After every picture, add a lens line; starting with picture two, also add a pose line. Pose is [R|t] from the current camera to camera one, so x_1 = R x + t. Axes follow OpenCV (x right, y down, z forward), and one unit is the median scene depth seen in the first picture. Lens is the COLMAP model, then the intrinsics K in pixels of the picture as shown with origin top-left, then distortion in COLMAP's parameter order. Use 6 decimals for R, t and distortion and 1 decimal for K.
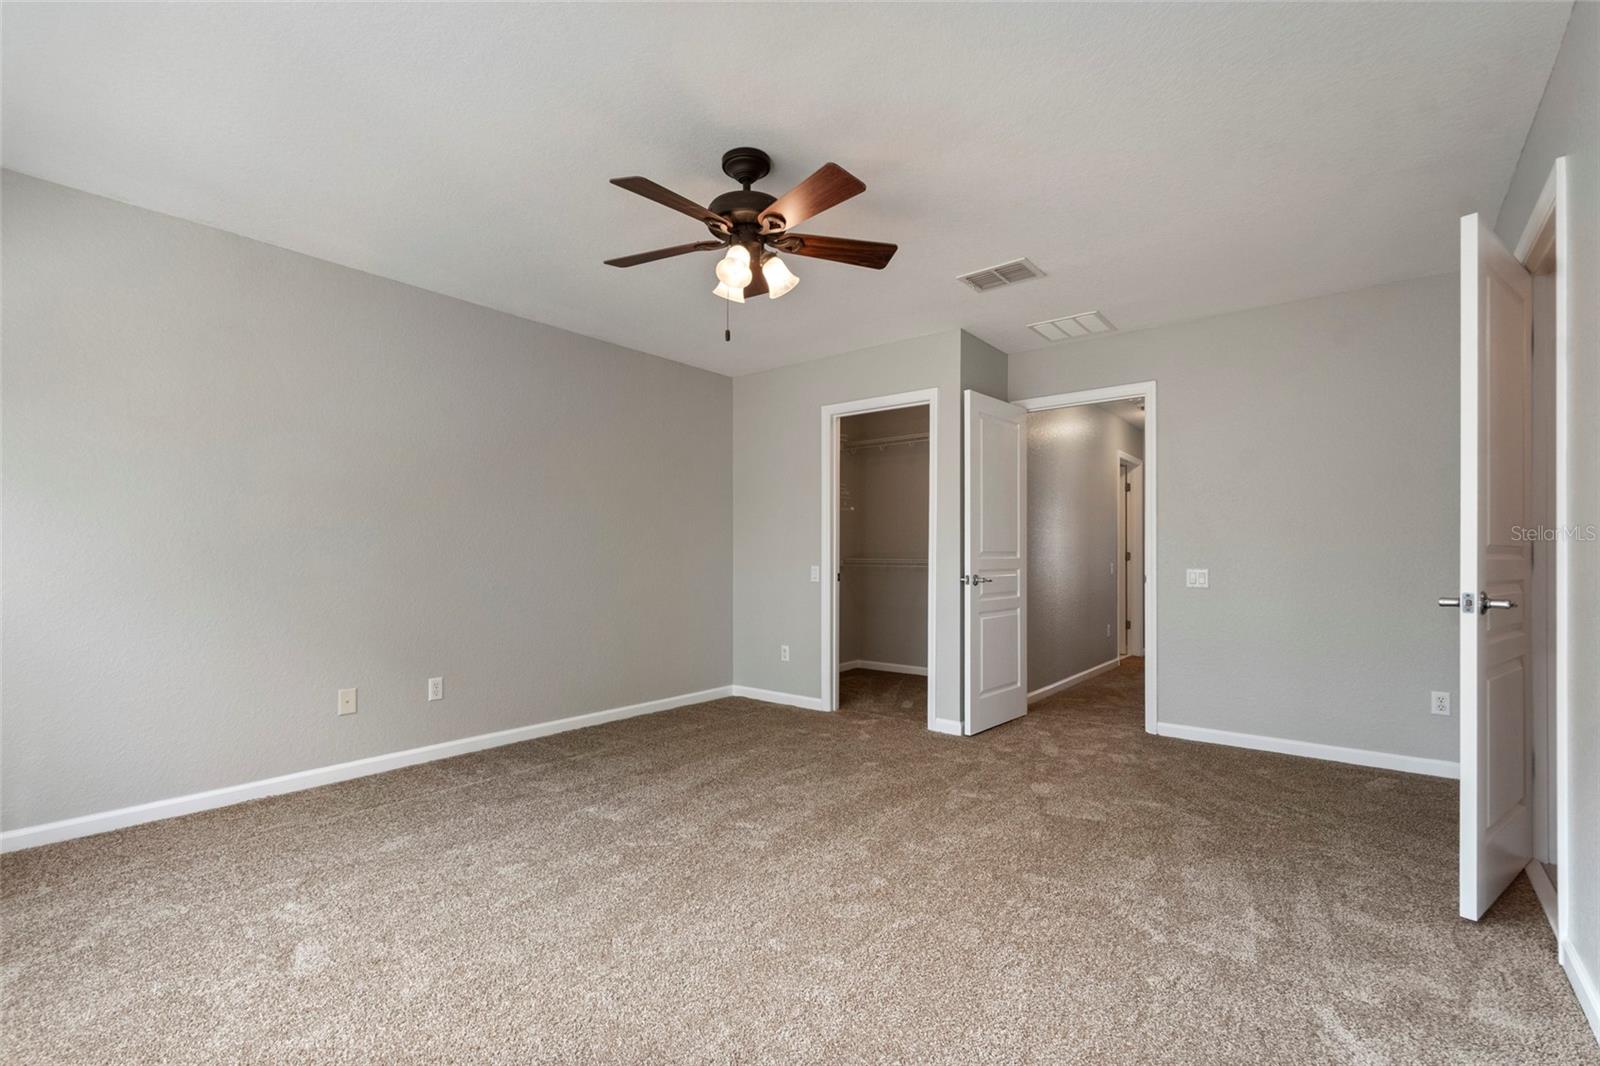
lens RADIAL K [[703.8, 0, 795.6], [0, 703.8, 552.2], [0, 0, 1]] dist [0.009525, -0.001247]
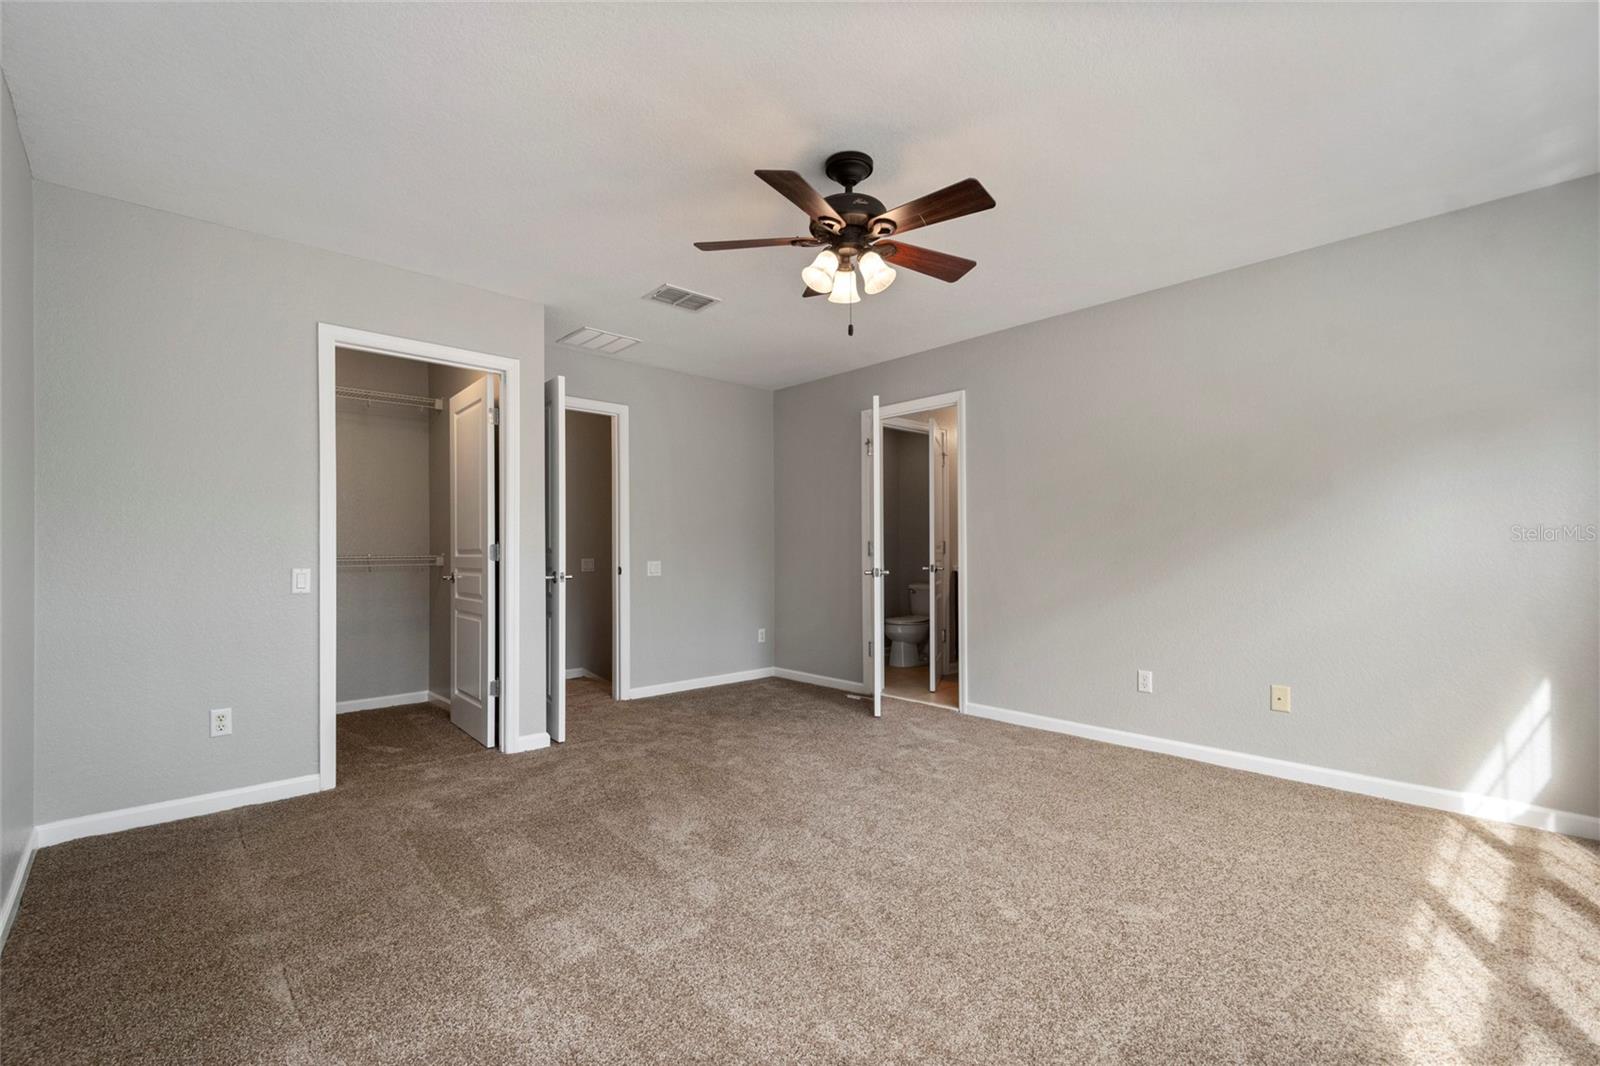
lens RADIAL K [[703.8, 0, 795.6], [0, 703.8, 552.2], [0, 0, 1]] dist [0.009525, -0.001247]
pose [[0.132583, -0.003589, 0.991165, -0.645773], [-0.003890, 0.999984, 0.004141, 0.000204], [-0.991164, -0.004405, 0.132567, 0.560673]]
